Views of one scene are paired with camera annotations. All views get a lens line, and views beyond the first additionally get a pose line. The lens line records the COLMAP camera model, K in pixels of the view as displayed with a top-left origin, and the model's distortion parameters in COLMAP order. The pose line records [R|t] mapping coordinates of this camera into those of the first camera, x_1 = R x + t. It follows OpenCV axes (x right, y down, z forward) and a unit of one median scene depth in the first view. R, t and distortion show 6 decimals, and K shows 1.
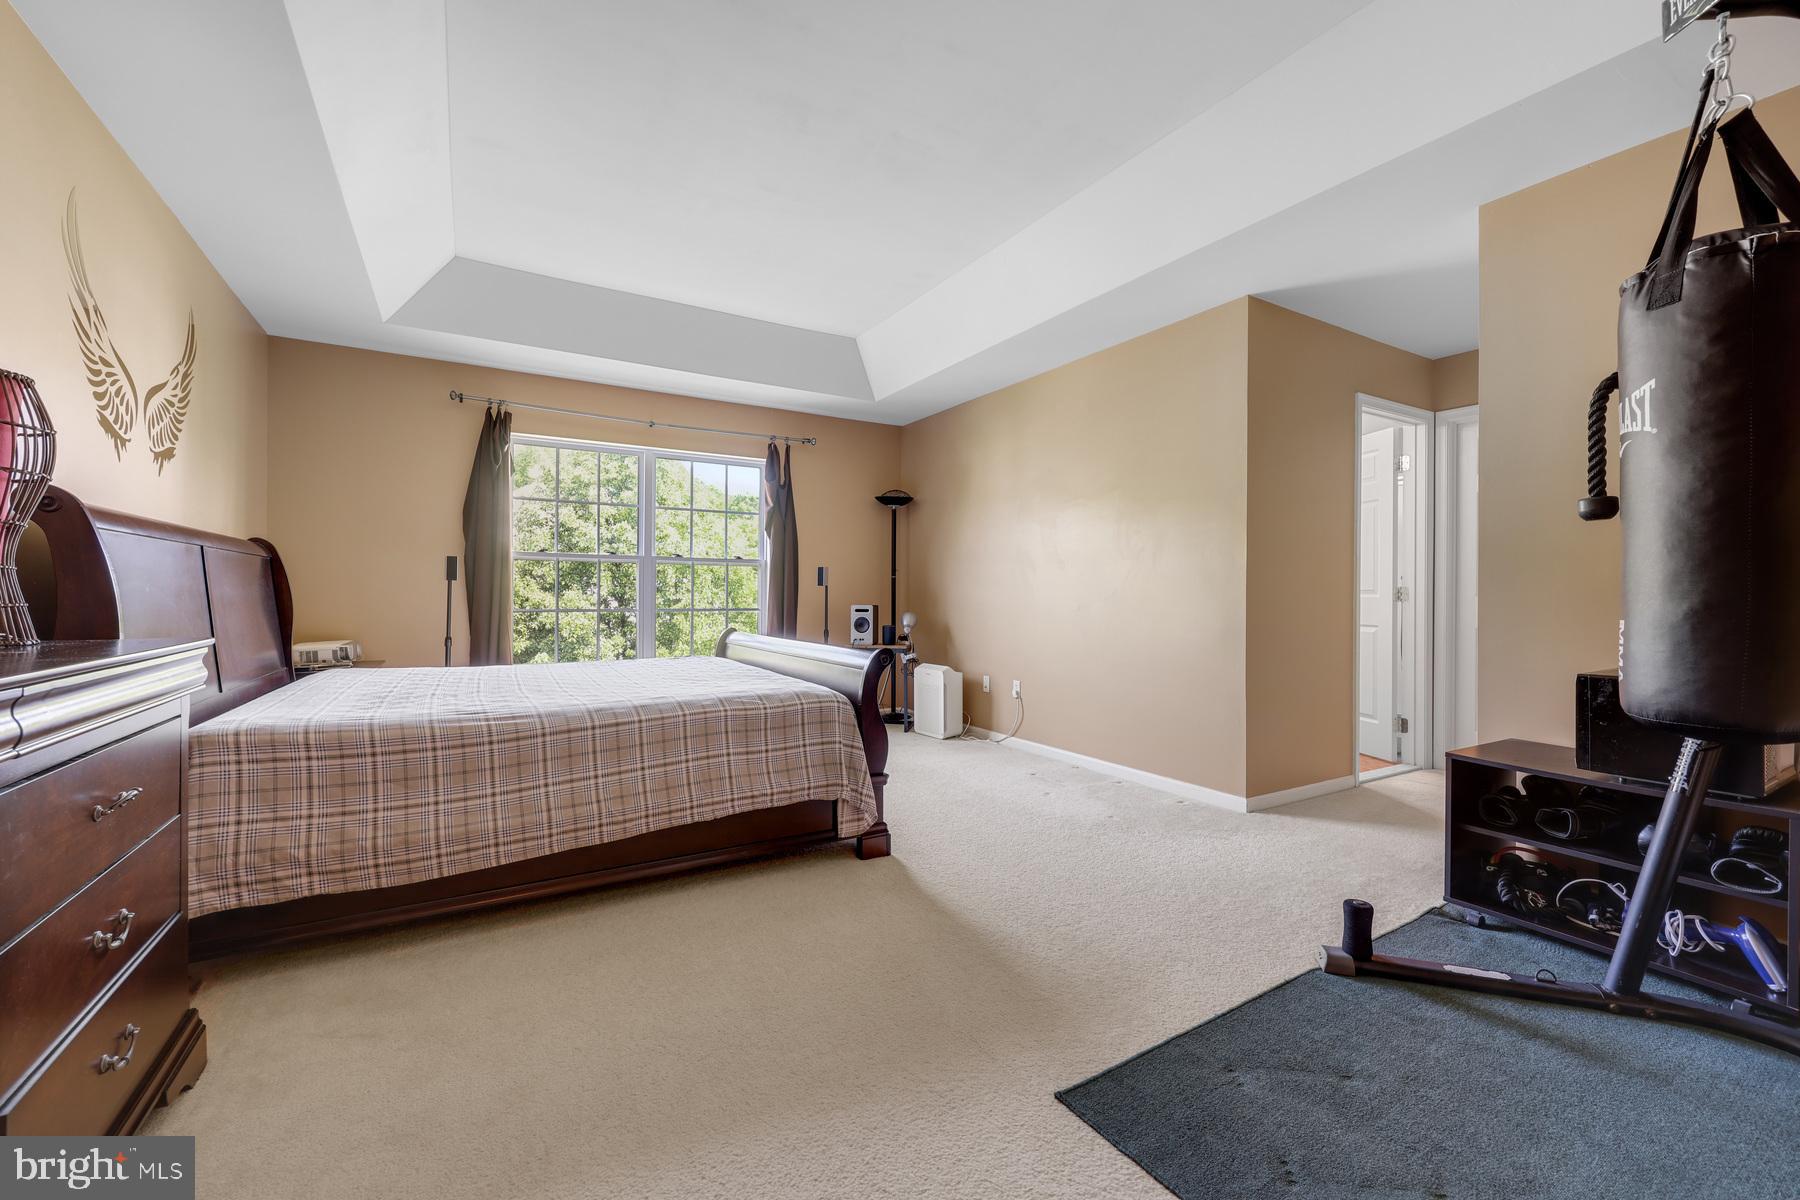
lens RADIAL K [[726.0, 0, 901.0], [0, 726.0, 593.4], [0, 0, 1]] dist [0.000205, 0.000160]
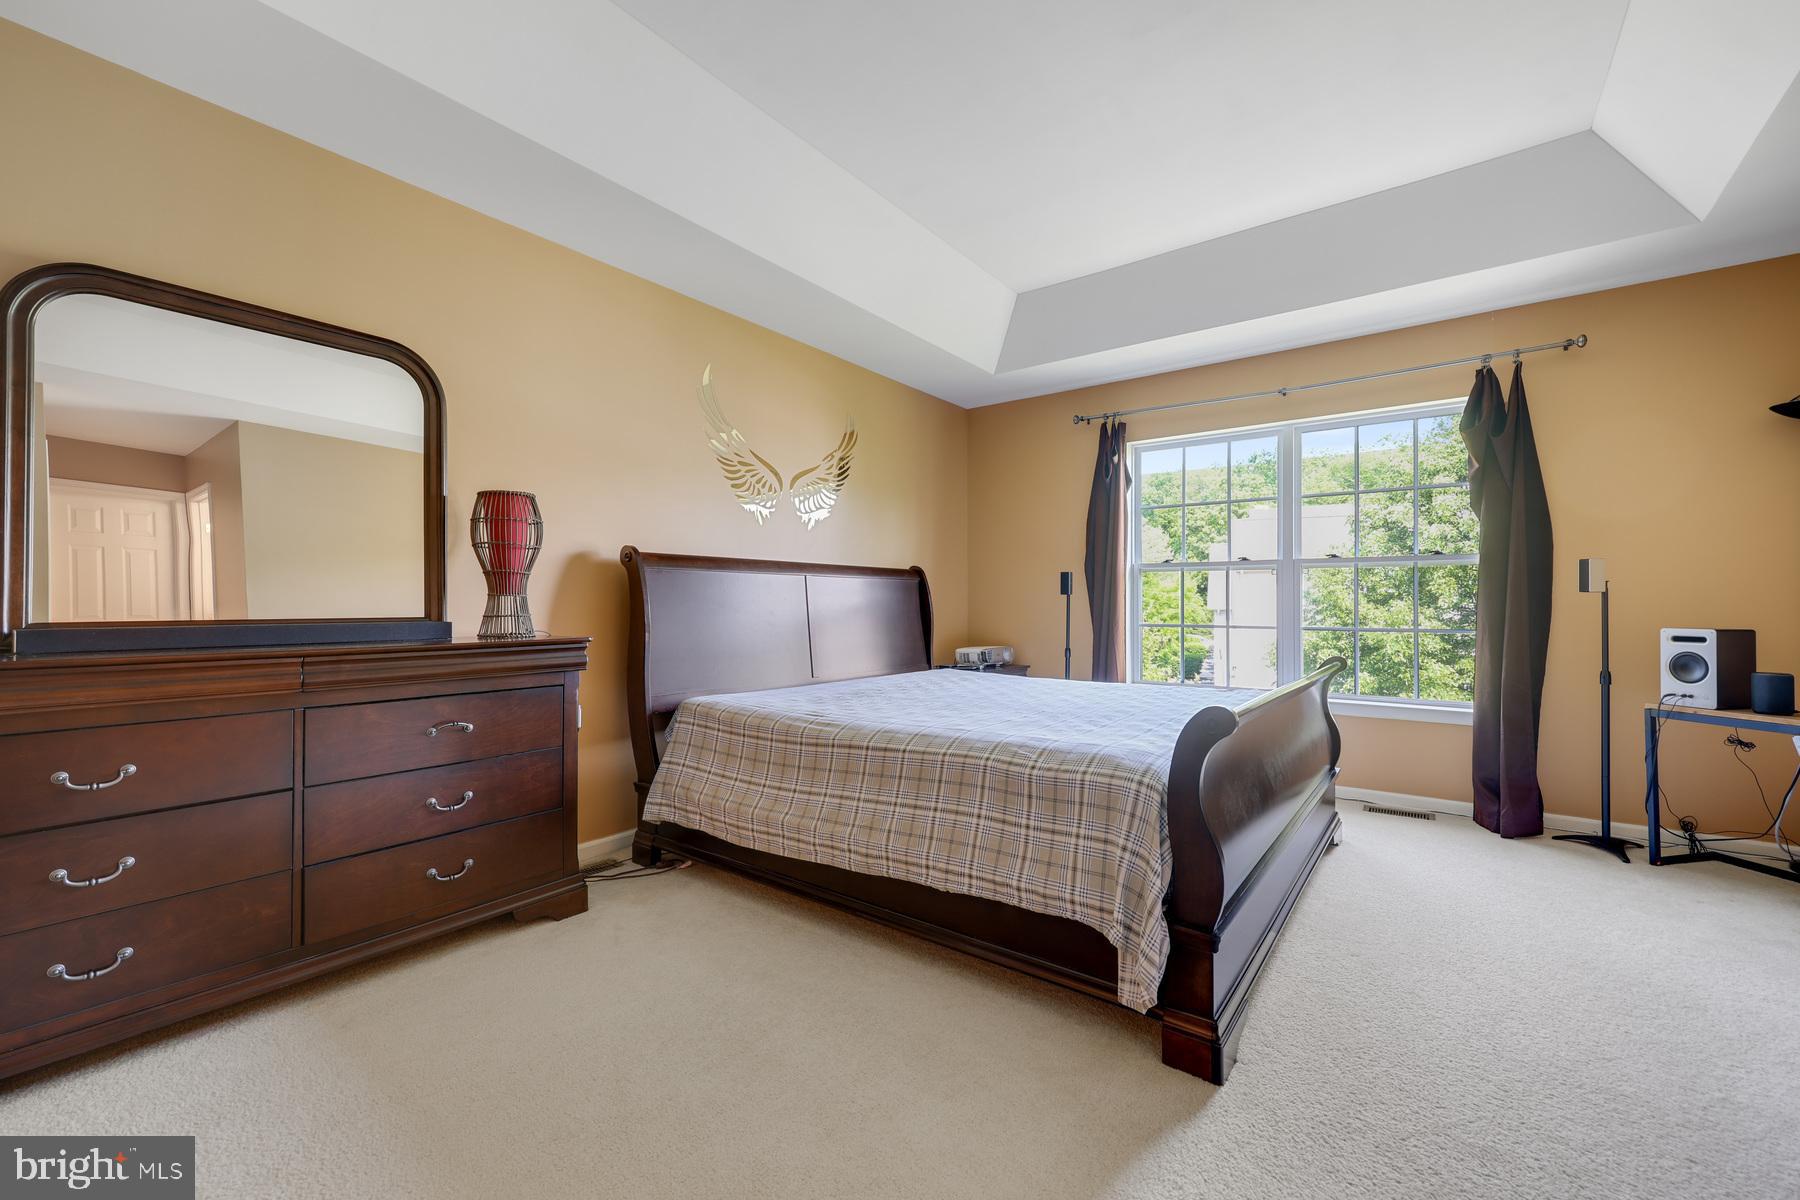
lens RADIAL K [[725.1, 0, 907.9], [0, 725.1, 595.4], [0, 0, 1]] dist [0.000154, 0.000076]
pose [[0.377435, -0.015385, -0.925908, 0.412966], [0.002898, 0.999877, -0.015433, -0.001789], [0.926031, 0.003142, 0.377433, 0.580868]]
